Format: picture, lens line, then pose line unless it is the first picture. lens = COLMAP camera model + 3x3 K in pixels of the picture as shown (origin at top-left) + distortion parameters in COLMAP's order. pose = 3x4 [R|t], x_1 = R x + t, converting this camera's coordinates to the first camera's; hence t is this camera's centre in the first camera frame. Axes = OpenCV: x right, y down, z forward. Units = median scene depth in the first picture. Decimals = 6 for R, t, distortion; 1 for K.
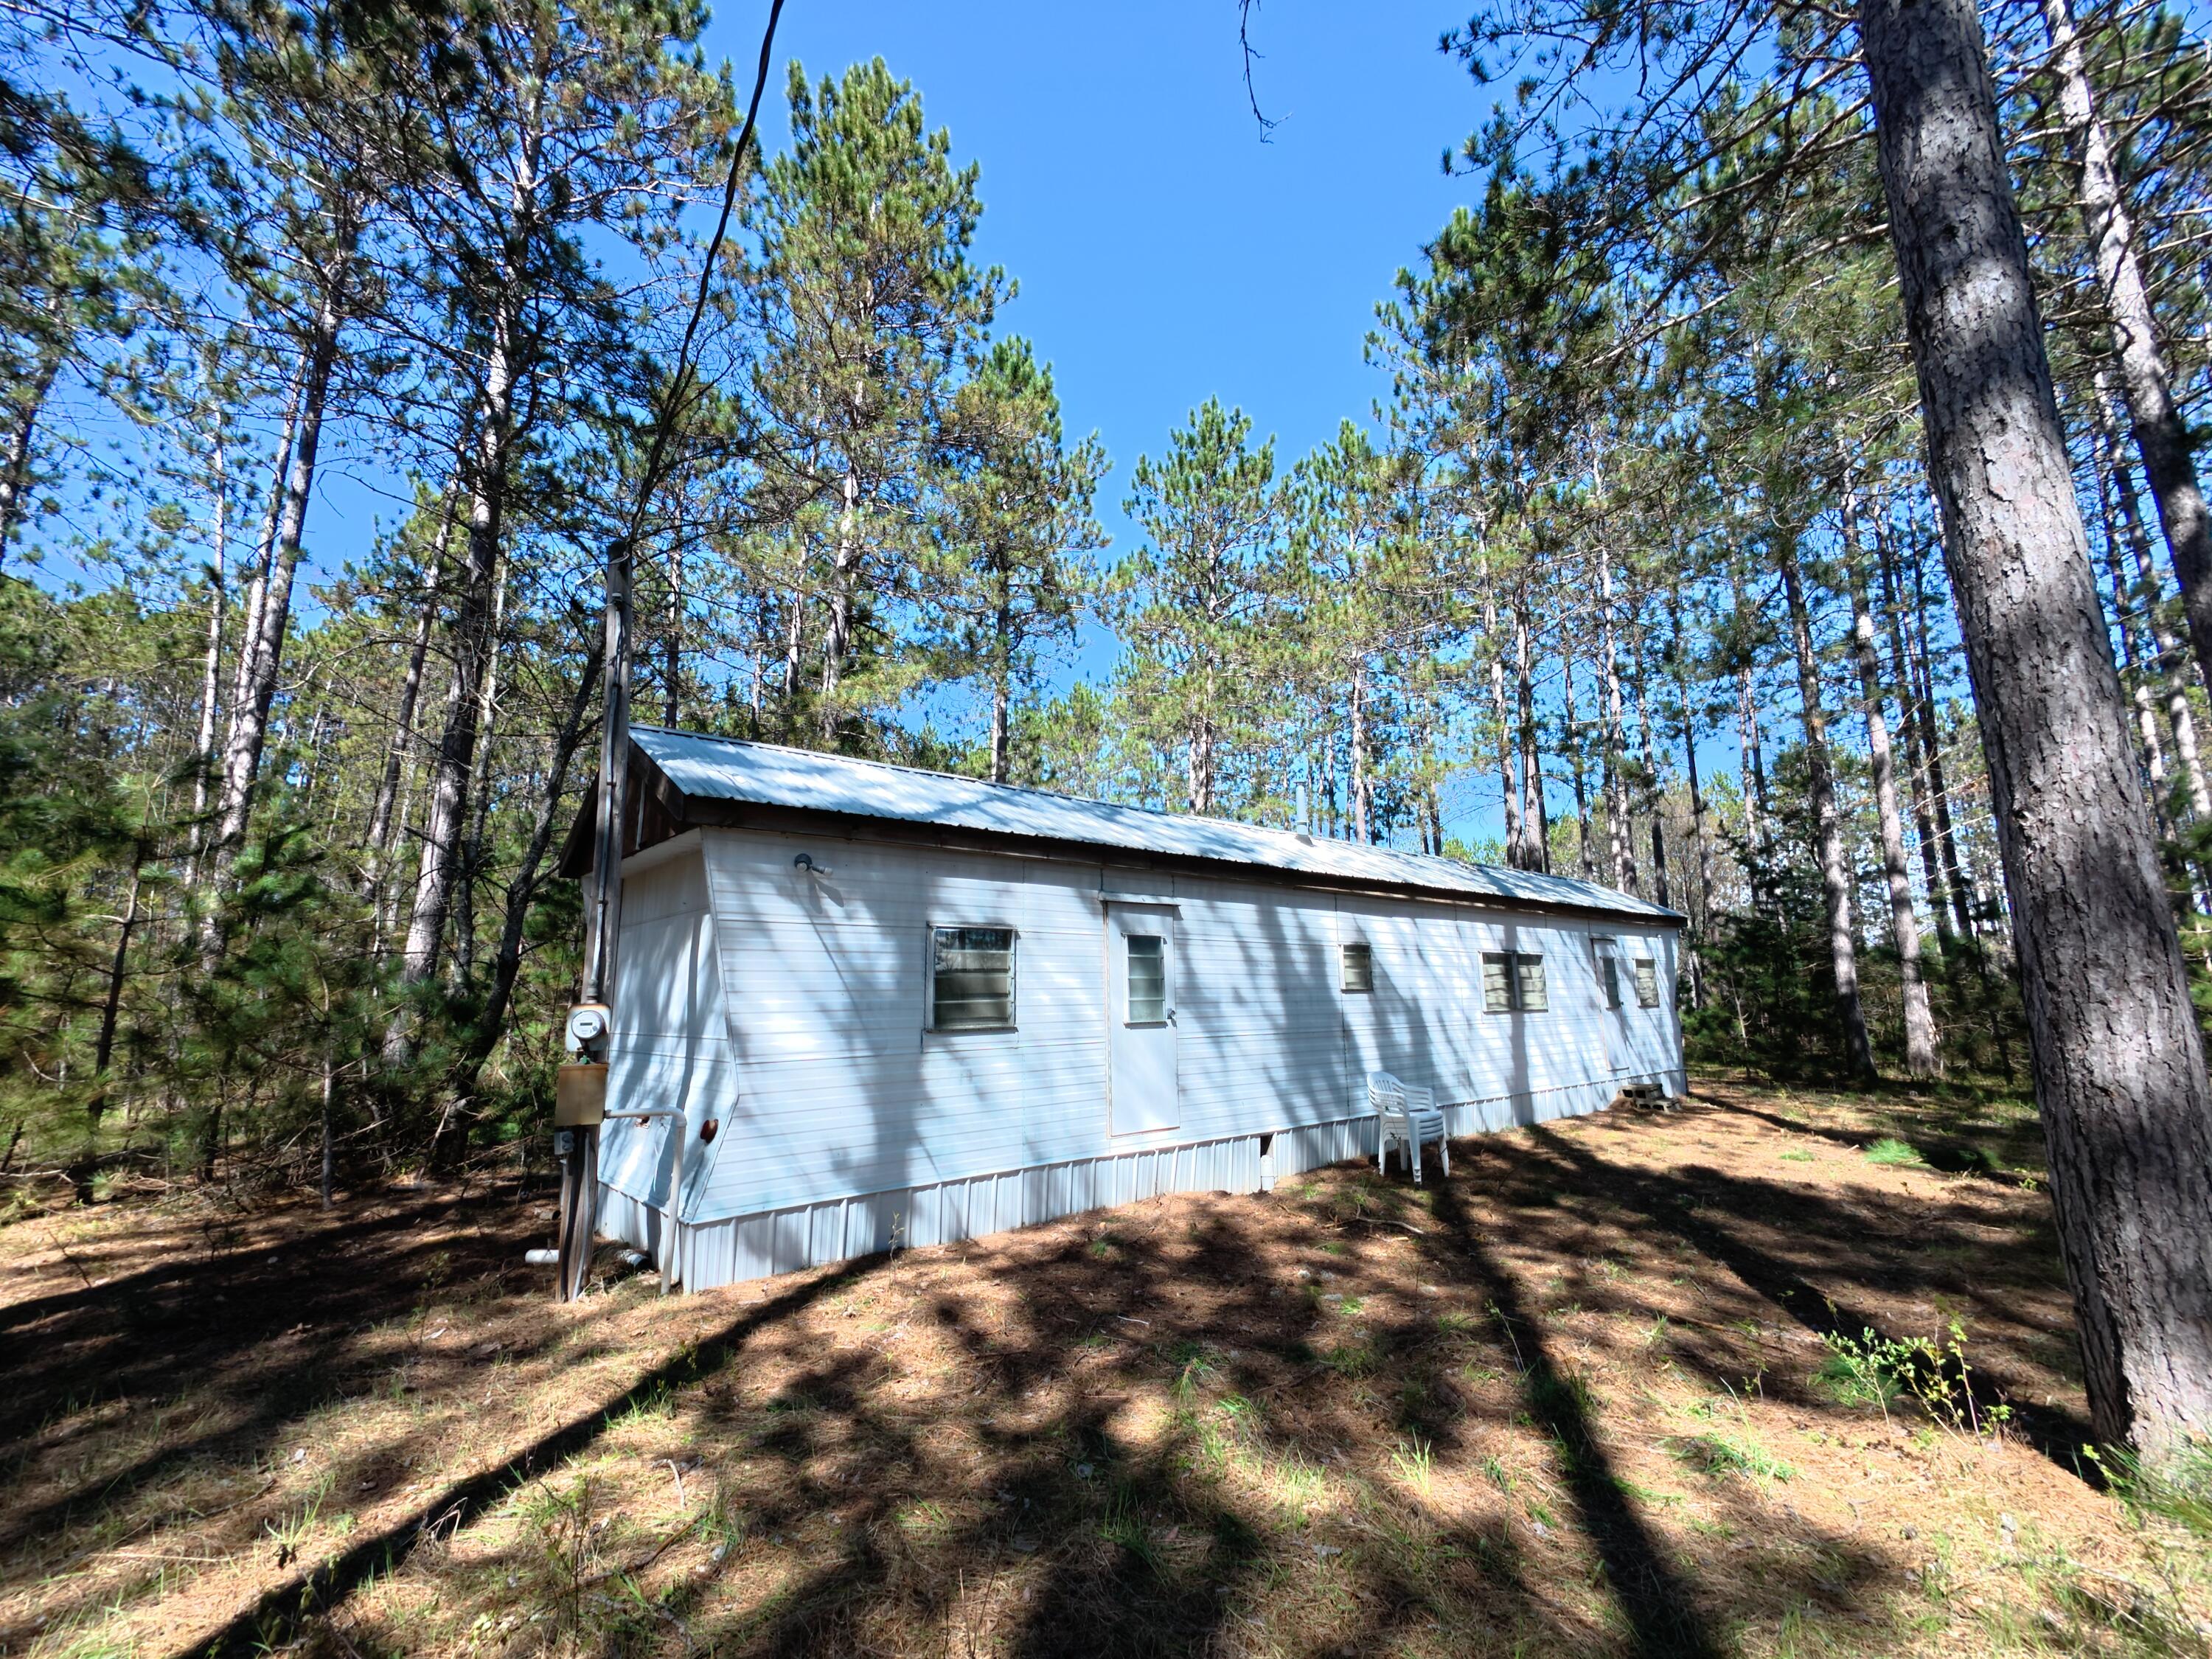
lens RADIAL K [[940.4, 0, 1103.7], [0, 940.4, 828.2], [0, 0, 1]] dist [0.029174, 0.003419]
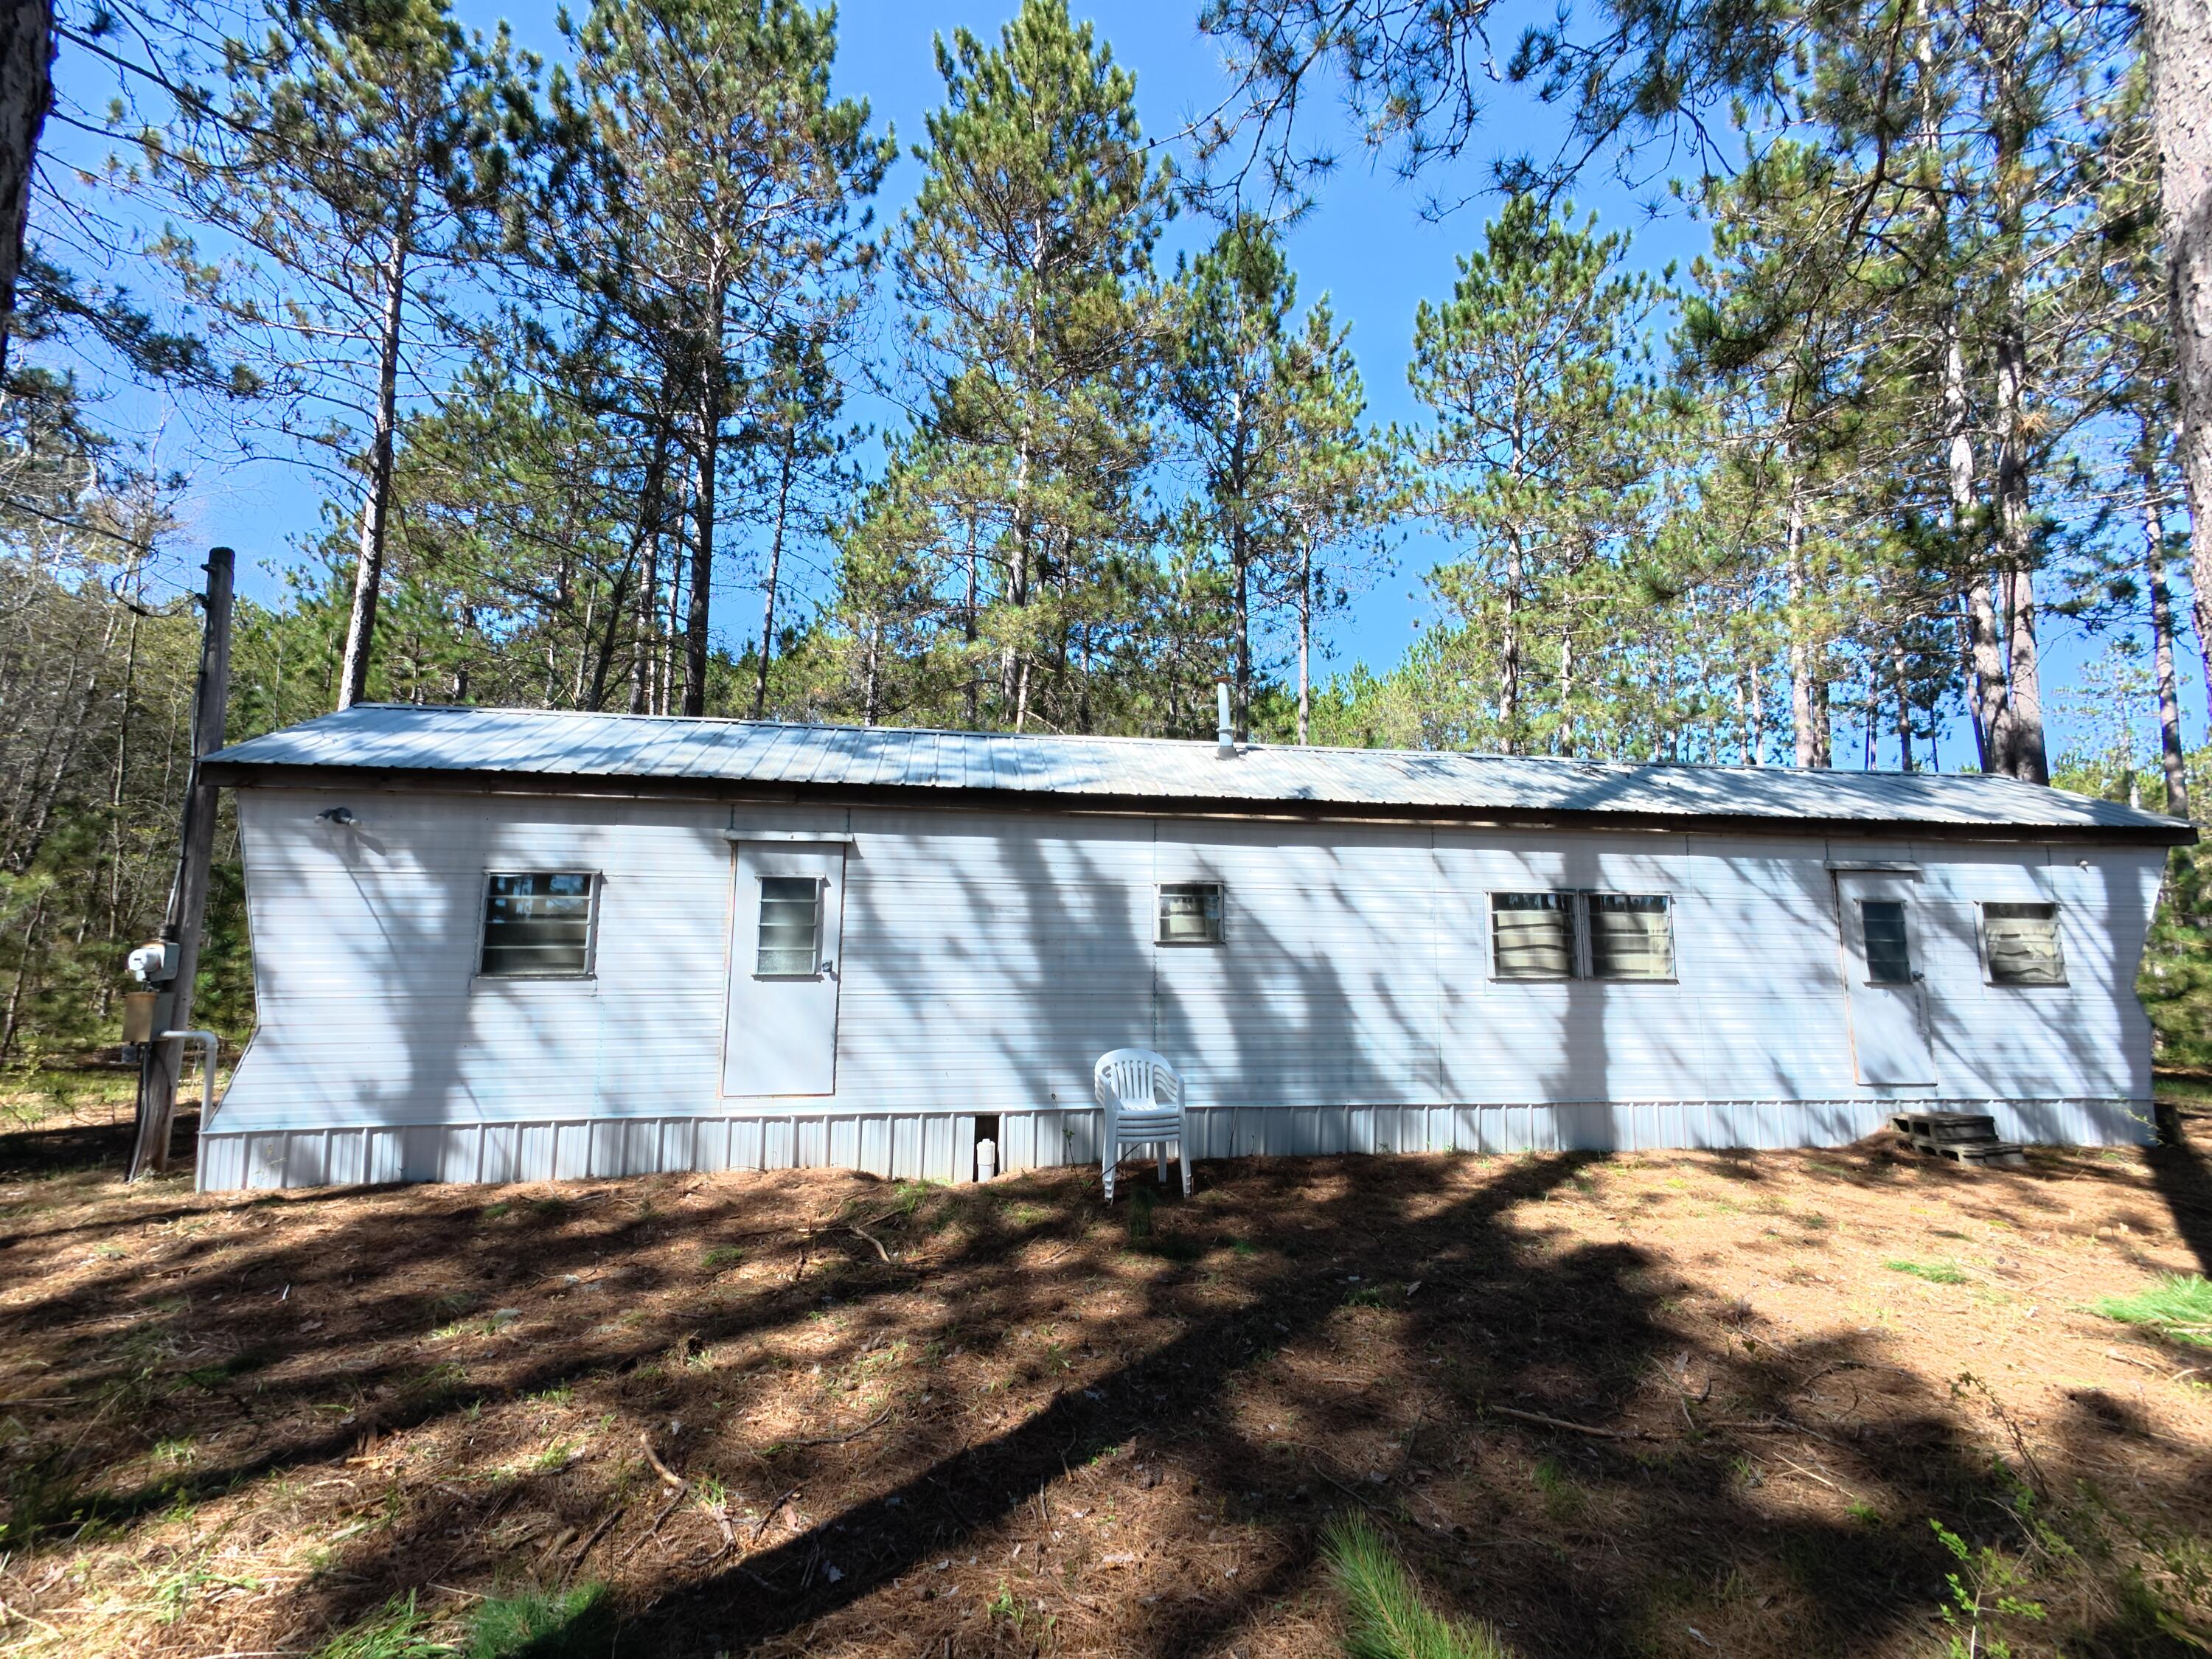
lens RADIAL K [[940.4, 0, 1103.7], [0, 940.4, 828.2], [0, 0, 1]] dist [0.029174, 0.003419]
pose [[0.851554, -0.046439, -0.522206, 0.843184], [0.073545, 0.996801, 0.031285, 0.068393], [0.519083, -0.065046, 0.852245, 0.441738]]
